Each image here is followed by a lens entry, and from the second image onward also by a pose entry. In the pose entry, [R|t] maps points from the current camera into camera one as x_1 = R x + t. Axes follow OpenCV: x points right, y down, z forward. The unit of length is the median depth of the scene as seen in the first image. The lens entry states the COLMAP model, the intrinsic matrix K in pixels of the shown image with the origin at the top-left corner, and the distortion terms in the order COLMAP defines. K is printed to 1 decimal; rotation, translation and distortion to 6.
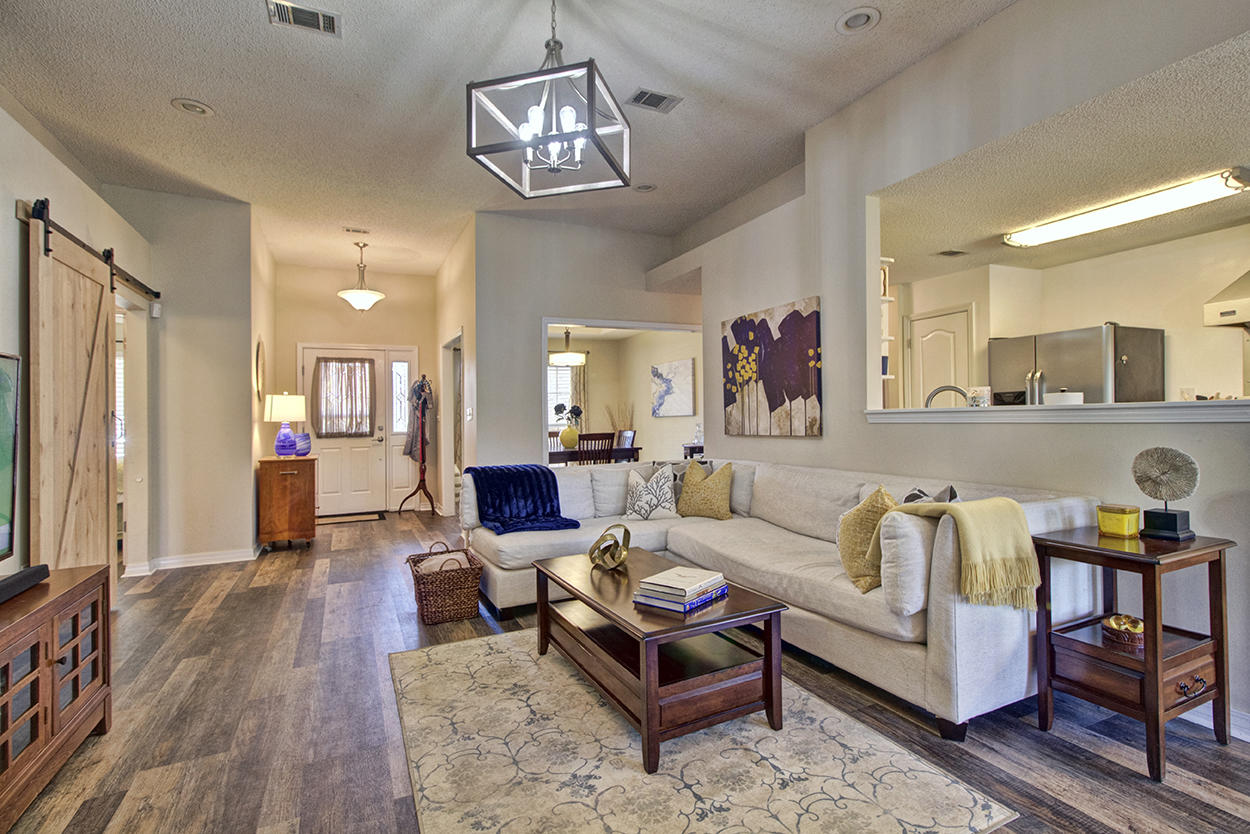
lens RADIAL K [[587.1, 0, 629.2], [0, 587.1, 419.3], [0, 0, 1]] dist [0.012086, -0.003282]
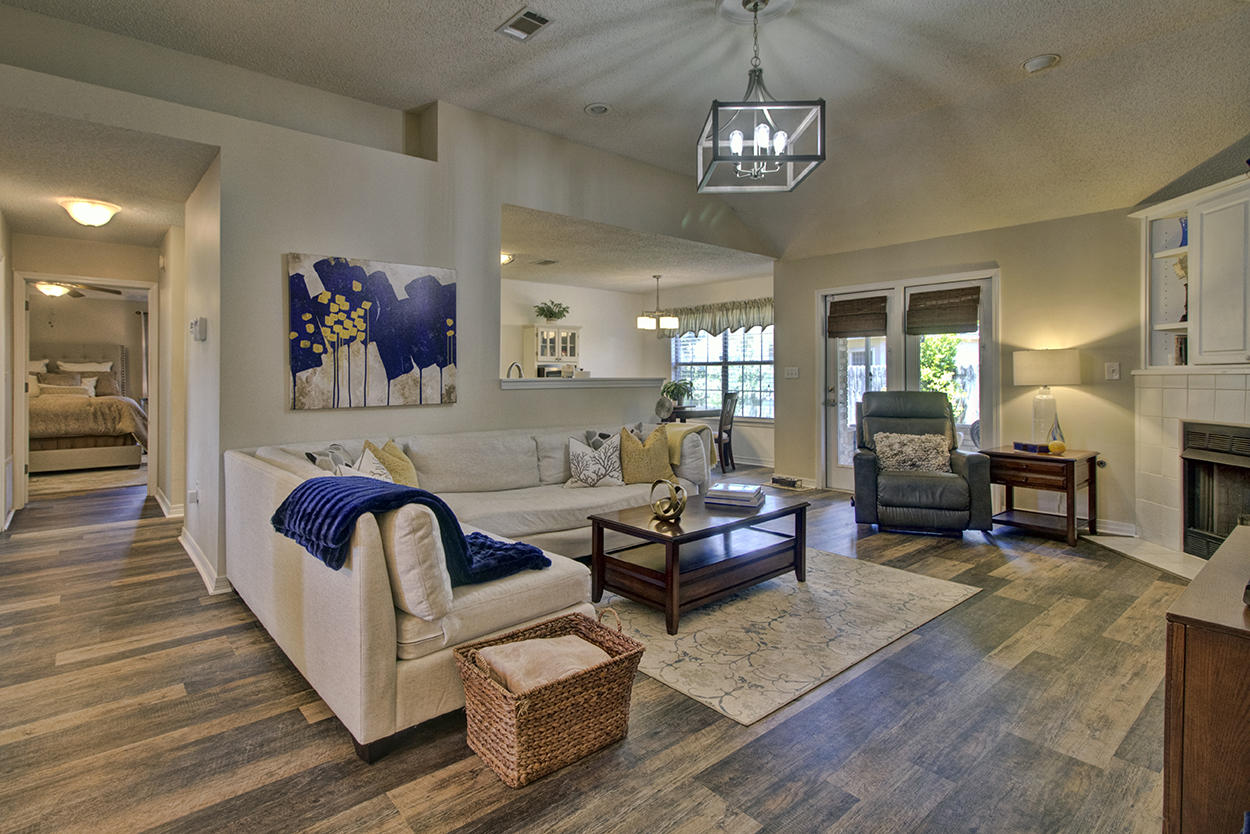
lens RADIAL K [[628.7, 0, 572.5], [0, 628.7, 394.3], [0, 0, 1]] dist [-0.011609, -0.000634]
pose [[-0.218323, -0.006973, 0.975852, -0.687668], [0.018477, 0.999766, 0.011278, 0.004020], [-0.975702, 0.020493, -0.218143, 0.869769]]
